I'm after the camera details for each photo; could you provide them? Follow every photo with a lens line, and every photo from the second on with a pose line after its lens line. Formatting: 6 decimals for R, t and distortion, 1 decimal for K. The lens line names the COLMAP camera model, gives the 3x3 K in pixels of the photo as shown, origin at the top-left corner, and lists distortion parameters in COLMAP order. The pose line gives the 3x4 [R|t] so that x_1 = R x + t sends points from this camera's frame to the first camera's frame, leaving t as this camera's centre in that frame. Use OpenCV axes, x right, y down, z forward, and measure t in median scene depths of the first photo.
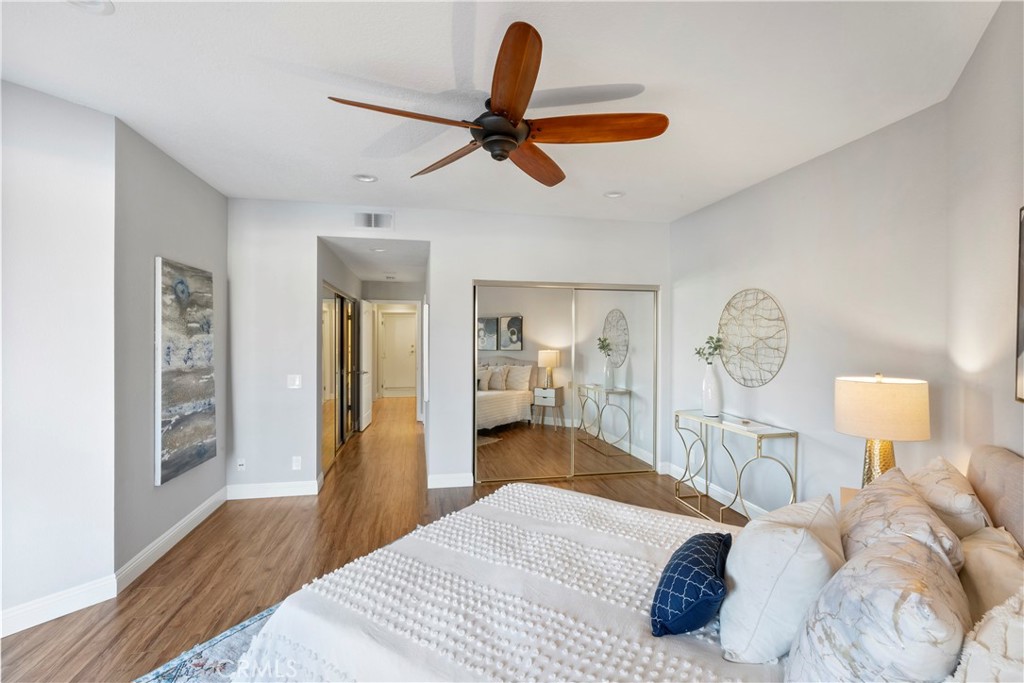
lens RADIAL K [[466.8, 0, 510.7], [0, 466.8, 339.1], [0, 0, 1]] dist [0.000216, 0.000479]
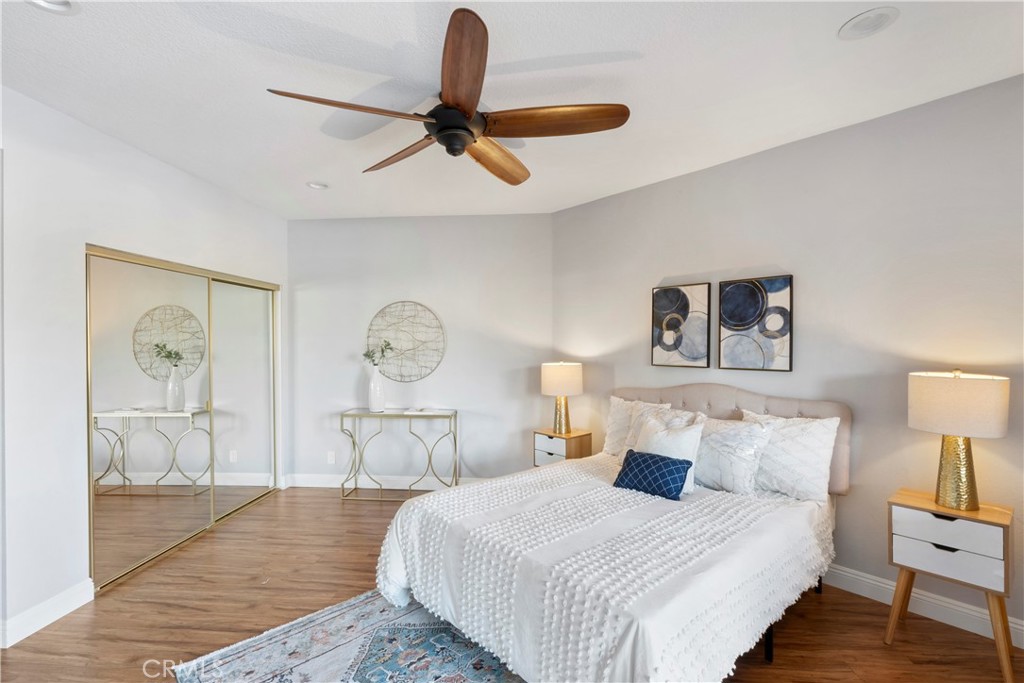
lens RADIAL K [[466.8, 0, 514.1], [0, 466.8, 344.2], [0, 0, 1]] dist [0.000216, 0.000479]
pose [[0.280073, -0.008731, 0.959939, -0.548002], [0.008836, 0.999940, 0.006517, -0.000915], [-0.959938, 0.006656, 0.280133, 0.372907]]
